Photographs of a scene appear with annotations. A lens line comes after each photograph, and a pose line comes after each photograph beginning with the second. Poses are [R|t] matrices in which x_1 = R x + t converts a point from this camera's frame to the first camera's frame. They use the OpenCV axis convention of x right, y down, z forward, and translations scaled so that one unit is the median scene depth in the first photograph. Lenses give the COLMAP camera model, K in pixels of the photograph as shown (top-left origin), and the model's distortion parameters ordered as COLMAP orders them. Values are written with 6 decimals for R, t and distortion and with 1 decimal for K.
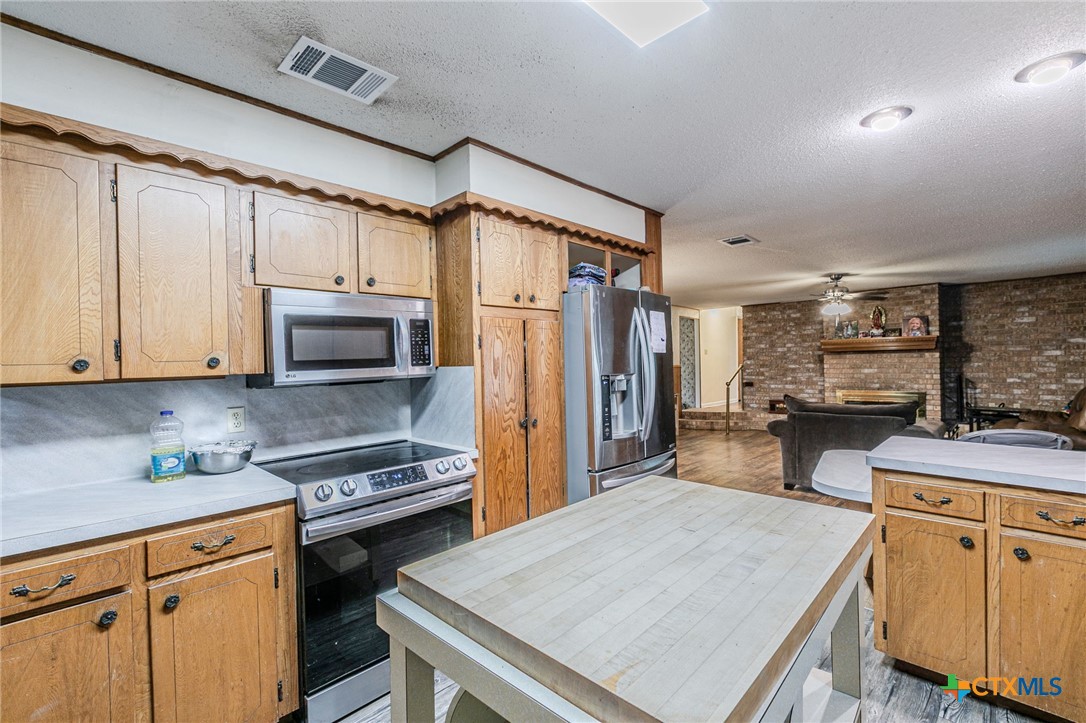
lens RADIAL K [[481.4, 0, 542.3], [0, 481.4, 361.2], [0, 0, 1]] dist [-0.001079, -0.001210]
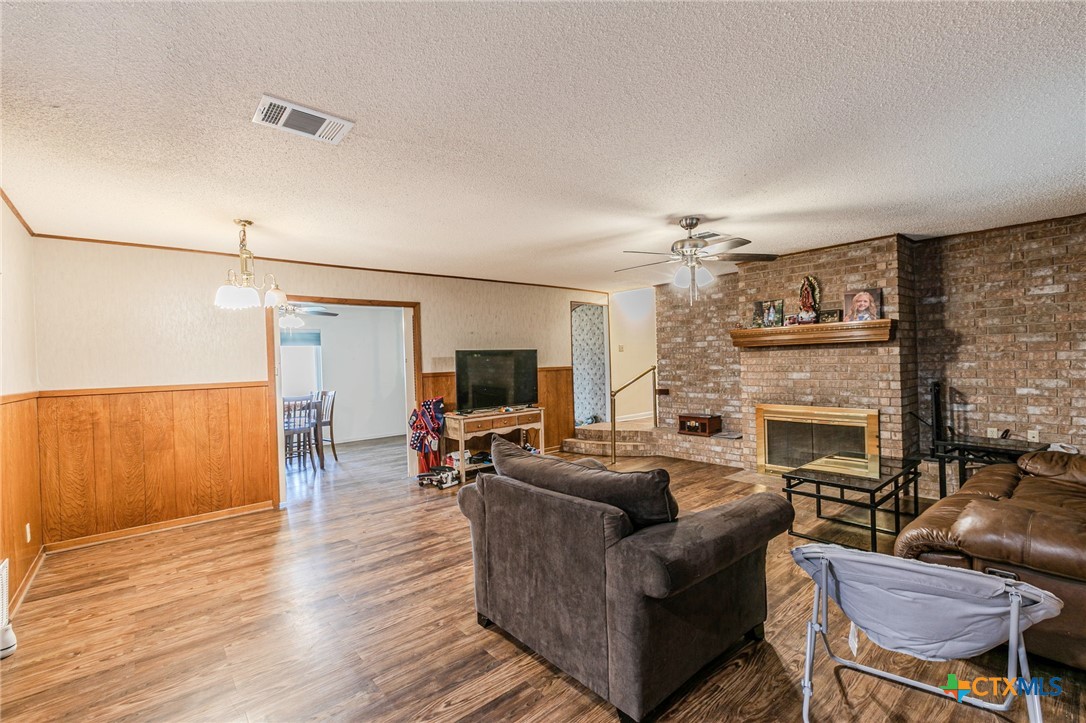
lens RADIAL K [[481.4, 0, 544.7], [0, 481.4, 360.1], [0, 0, 1]] dist [-0.001079, -0.001210]
pose [[0.995991, -0.011767, -0.088676, 0.413217], [0.012409, 0.999901, 0.006690, -0.010346], [0.088589, -0.007764, 0.996038, 0.332006]]
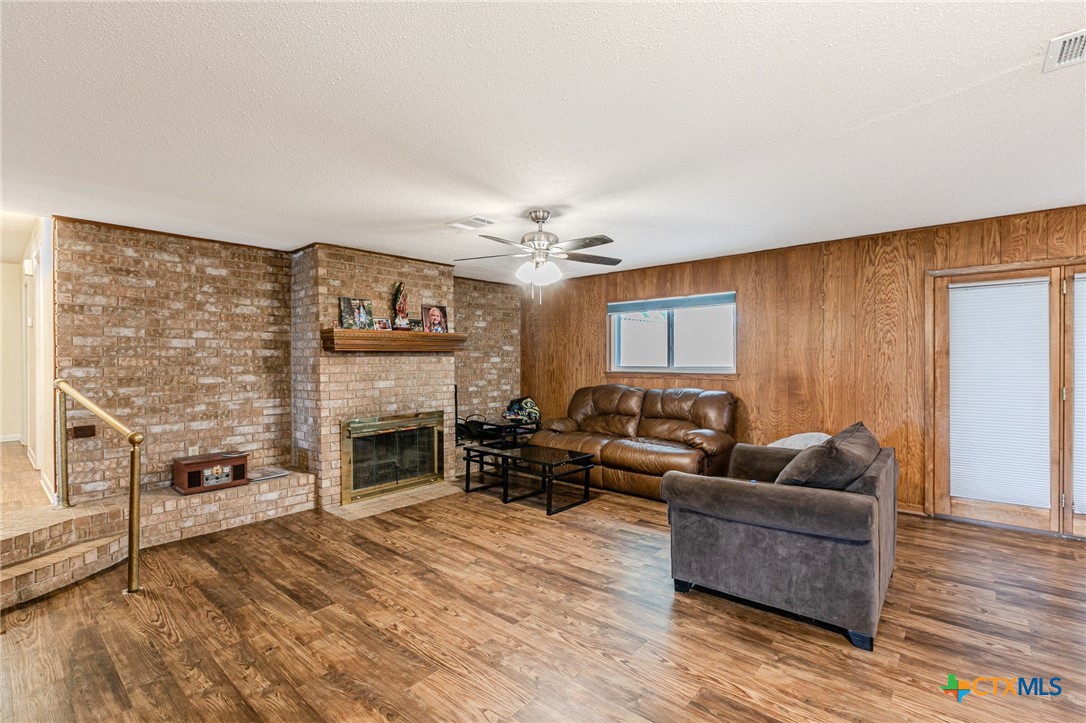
lens RADIAL K [[481.4, 0, 546.3], [0, 481.4, 360.3], [0, 0, 1]] dist [-0.001079, -0.001210]
pose [[-0.051402, 0.015380, 0.998560, 0.051909], [0.004745, 0.999874, -0.015156, -0.000223], [-0.998667, 0.003960, -0.051469, 0.868888]]
